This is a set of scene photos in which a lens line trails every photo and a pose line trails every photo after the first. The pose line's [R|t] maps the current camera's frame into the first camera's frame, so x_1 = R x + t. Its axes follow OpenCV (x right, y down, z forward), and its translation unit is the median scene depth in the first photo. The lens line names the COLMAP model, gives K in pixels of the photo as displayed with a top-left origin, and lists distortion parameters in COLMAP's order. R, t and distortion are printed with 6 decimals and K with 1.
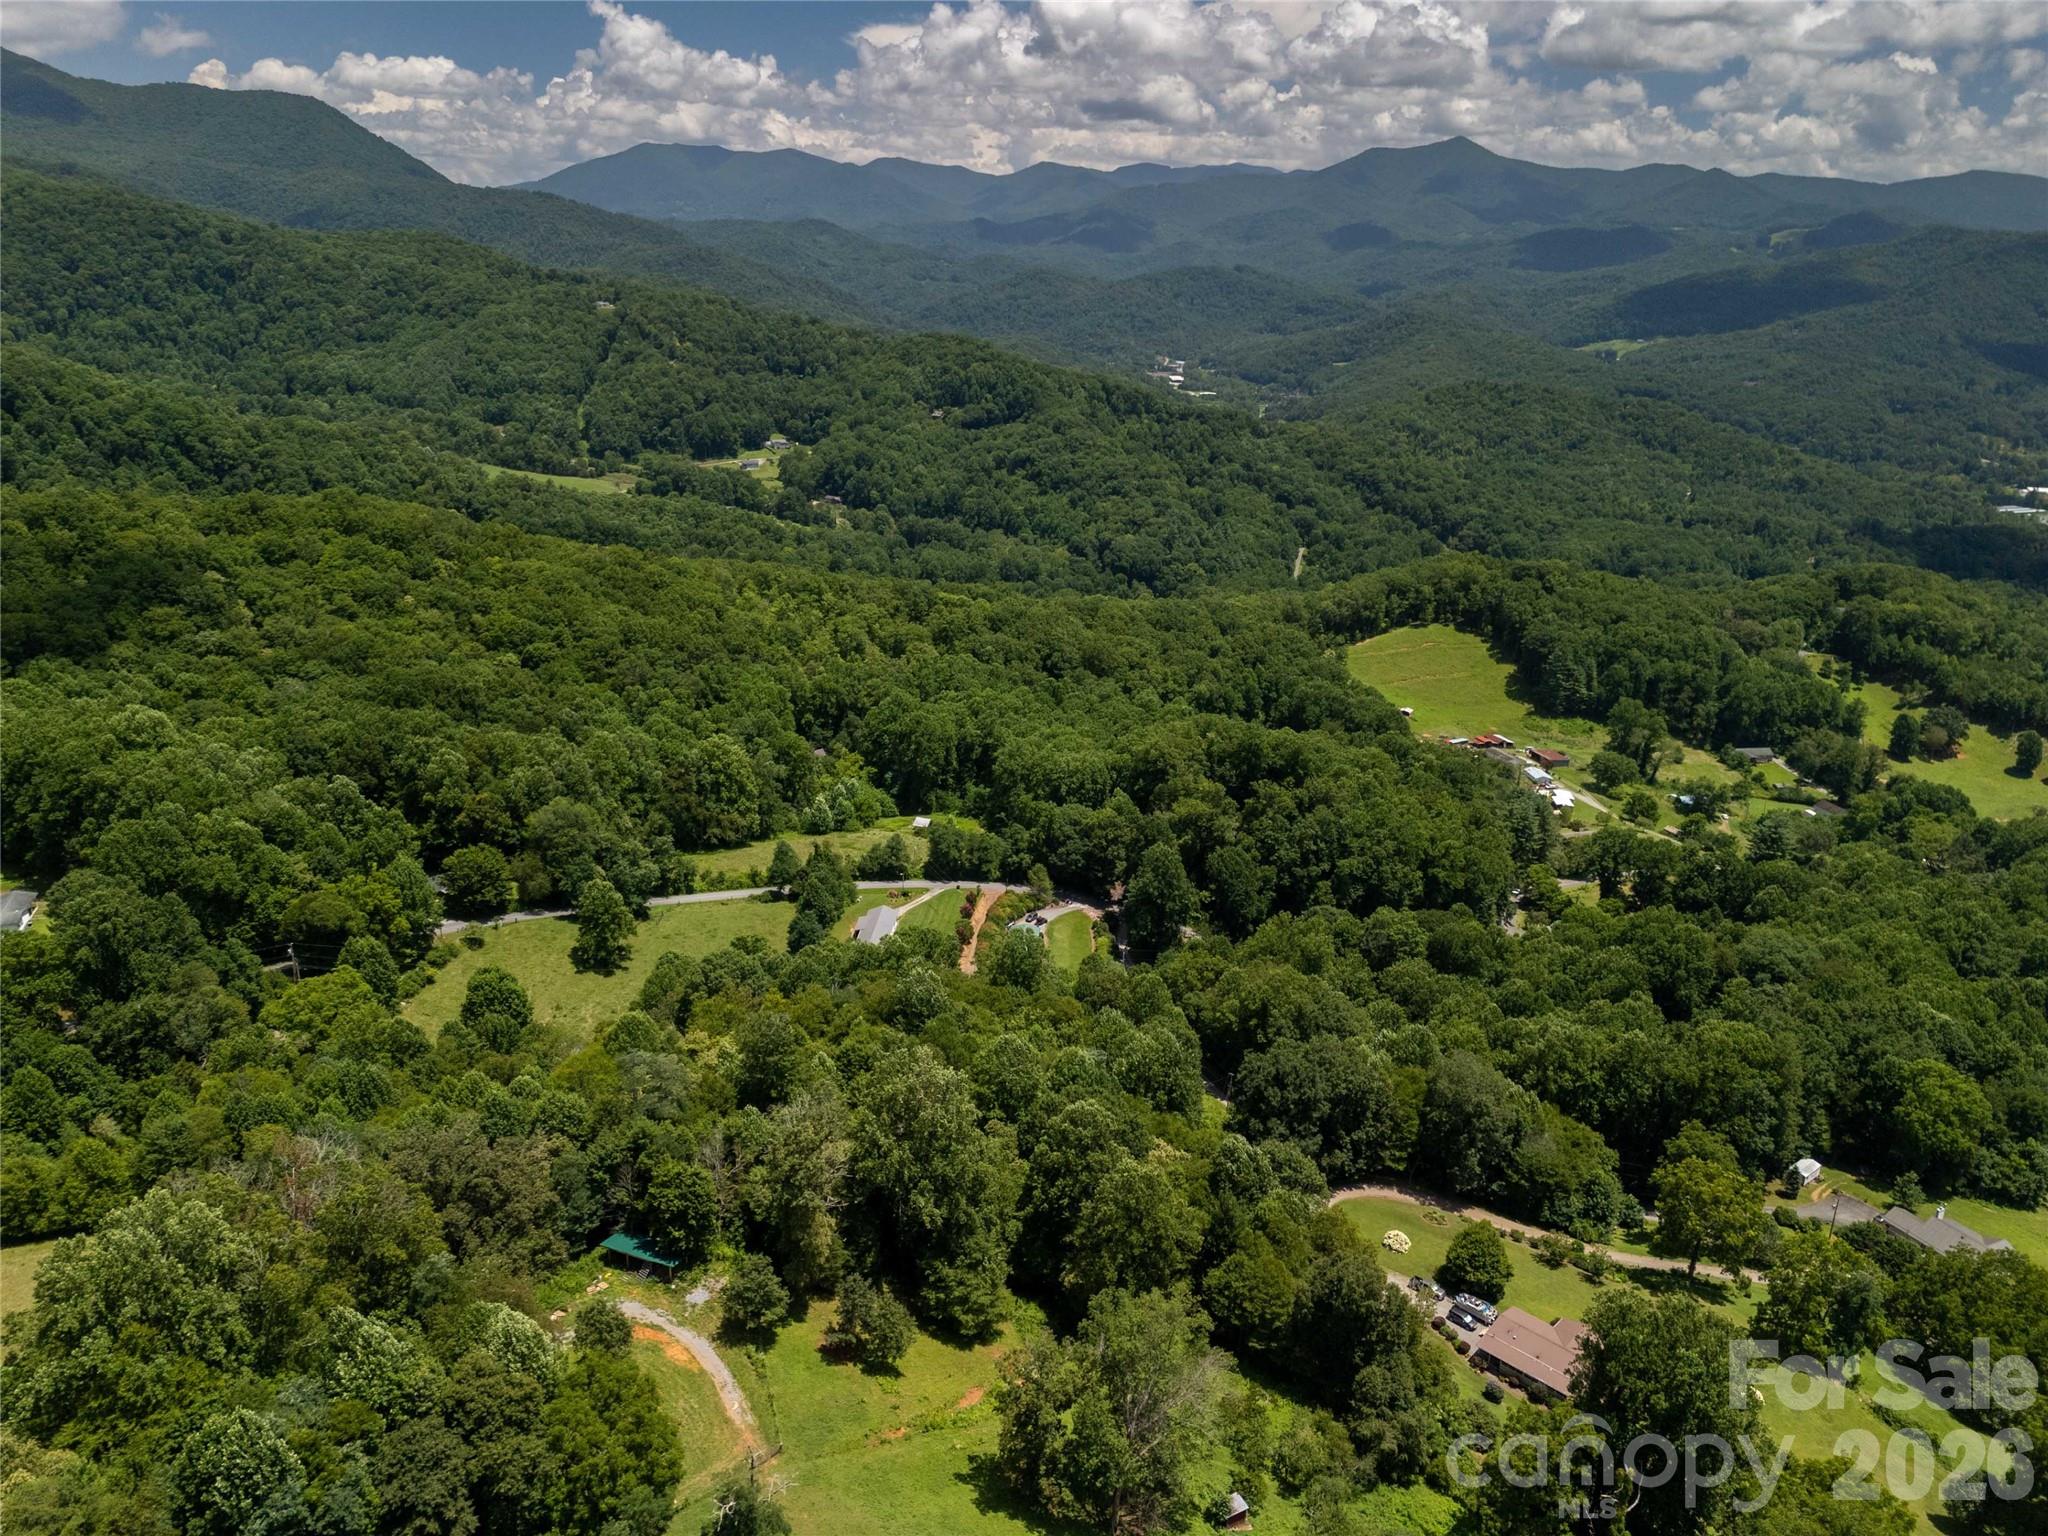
lens RADIAL K [[1470.7, 0, 1024.0], [0, 1470.7, 768.0], [0, 0, 1]] dist [0.080659, -0.080742]
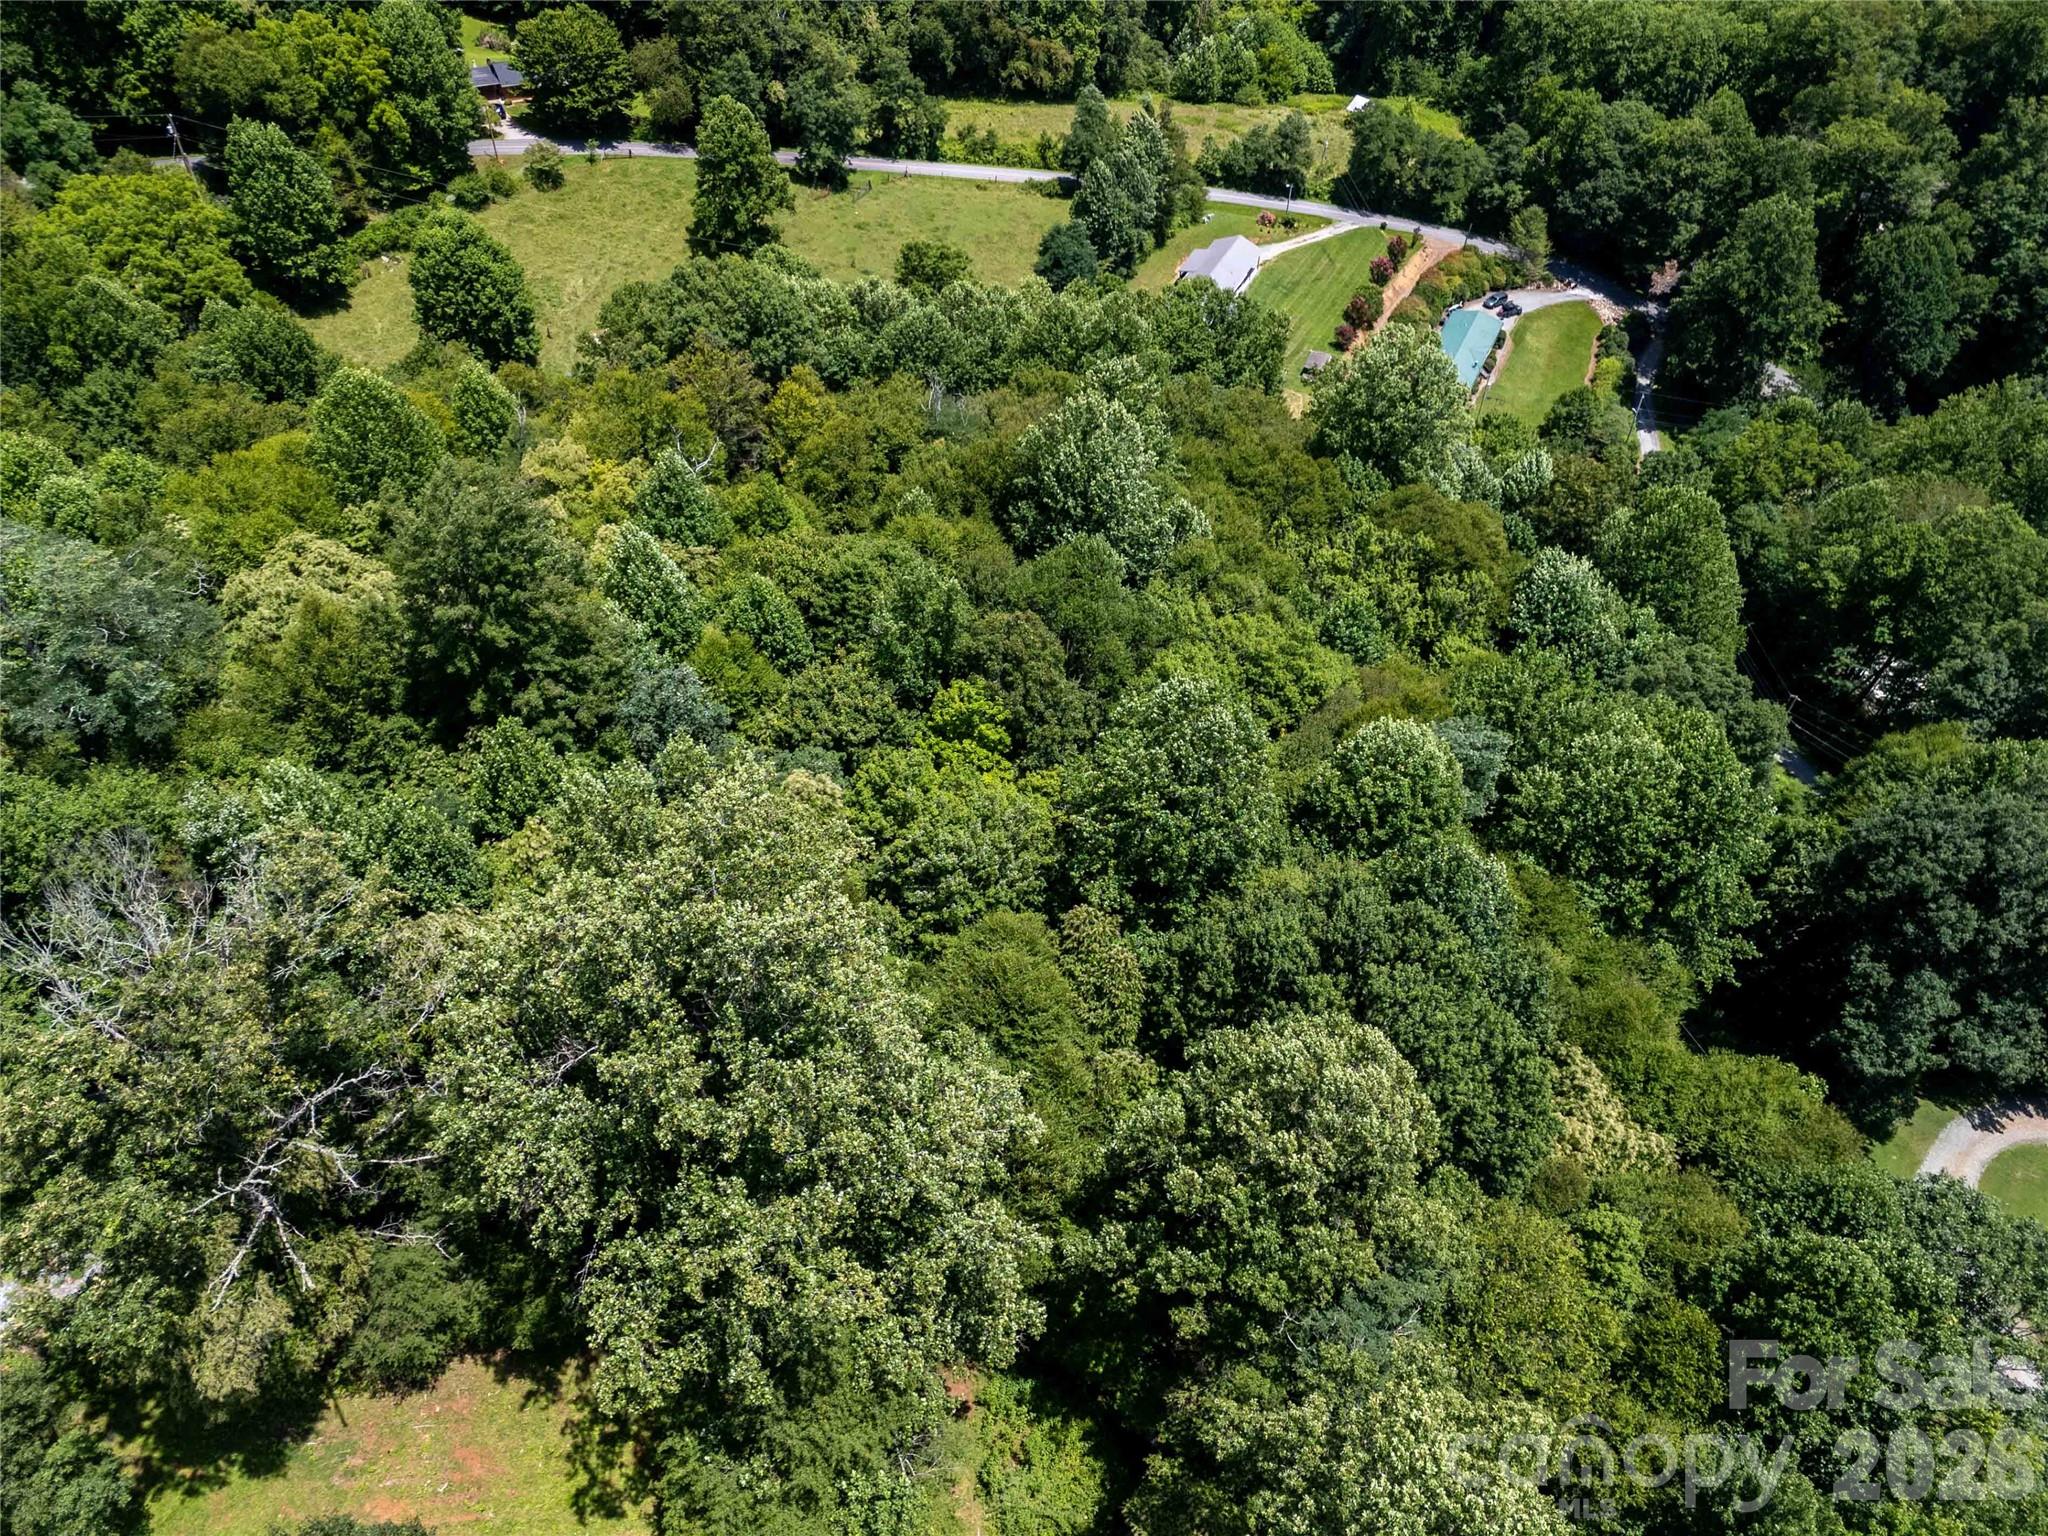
lens RADIAL K [[1470.7, 0, 1024.0], [0, 1470.7, 768.0], [0, 0, 1]] dist [0.080659, -0.080742]
pose [[0.937504, 0.253177, -0.238719, 0.016575], [-0.128988, 0.890000, 0.437336, 0.030293], [0.323184, -0.379212, 0.867035, 0.335718]]
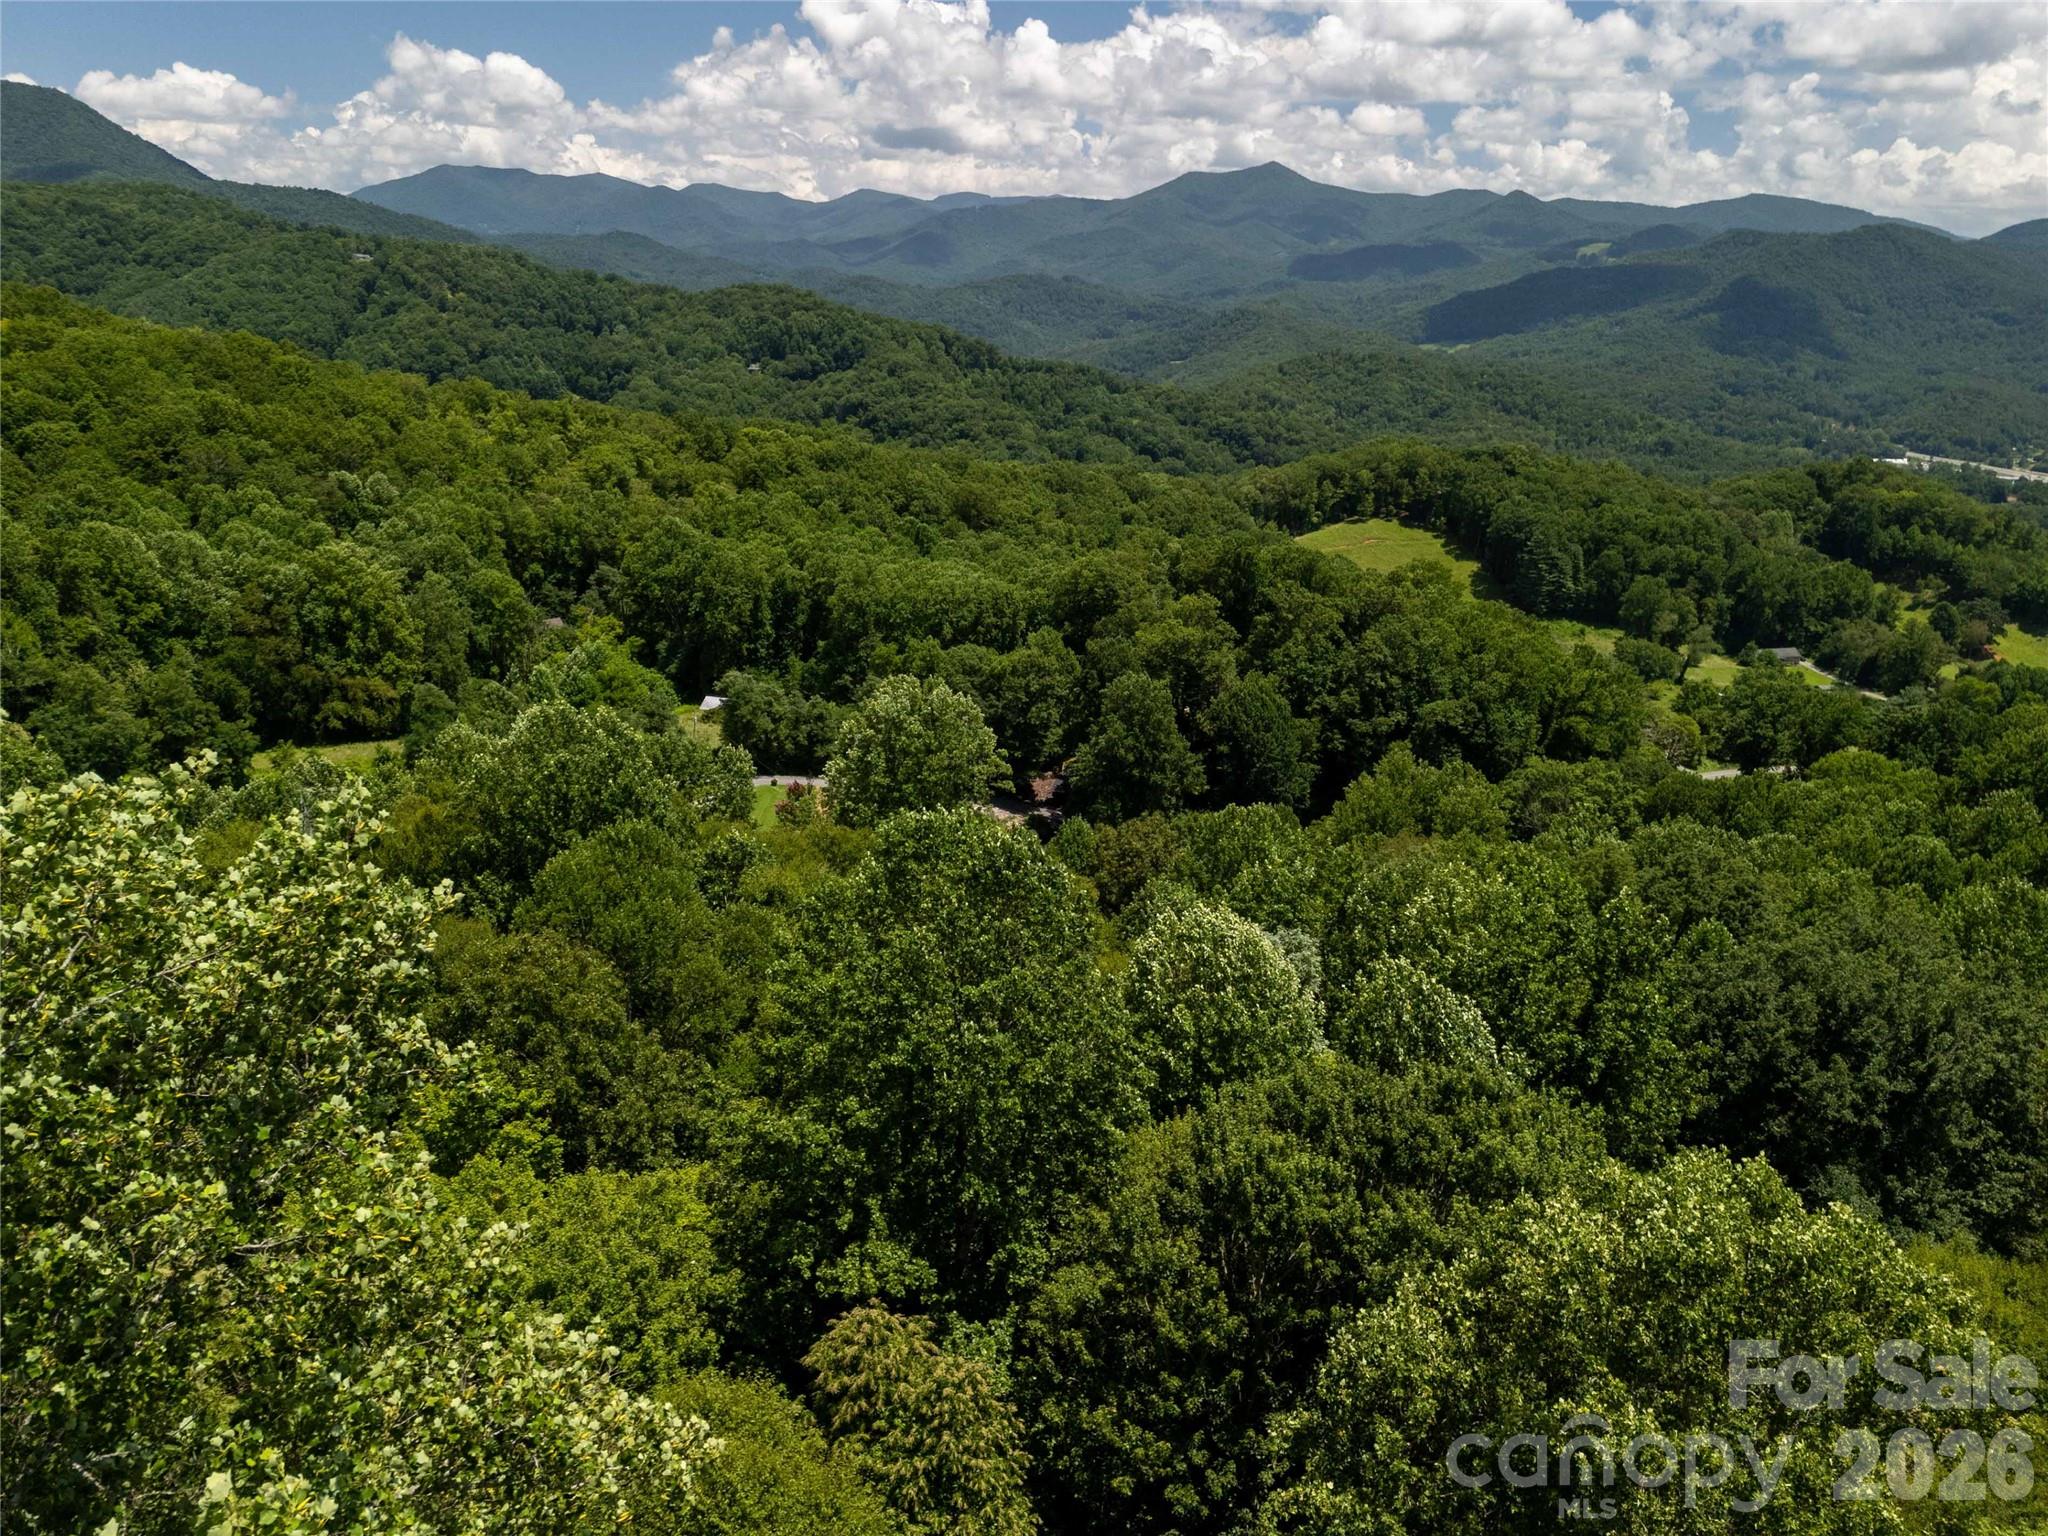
lens RADIAL K [[1479.7, 0, 1017.3], [0, 1479.7, 769.7], [0, 0, 1]] dist [0.083611, -0.081532]
pose [[0.994124, -0.037031, 0.101715, -0.008620], [0.039064, 0.999073, -0.018076, 0.085565], [-0.100952, 0.021943, 0.994649, 0.391830]]
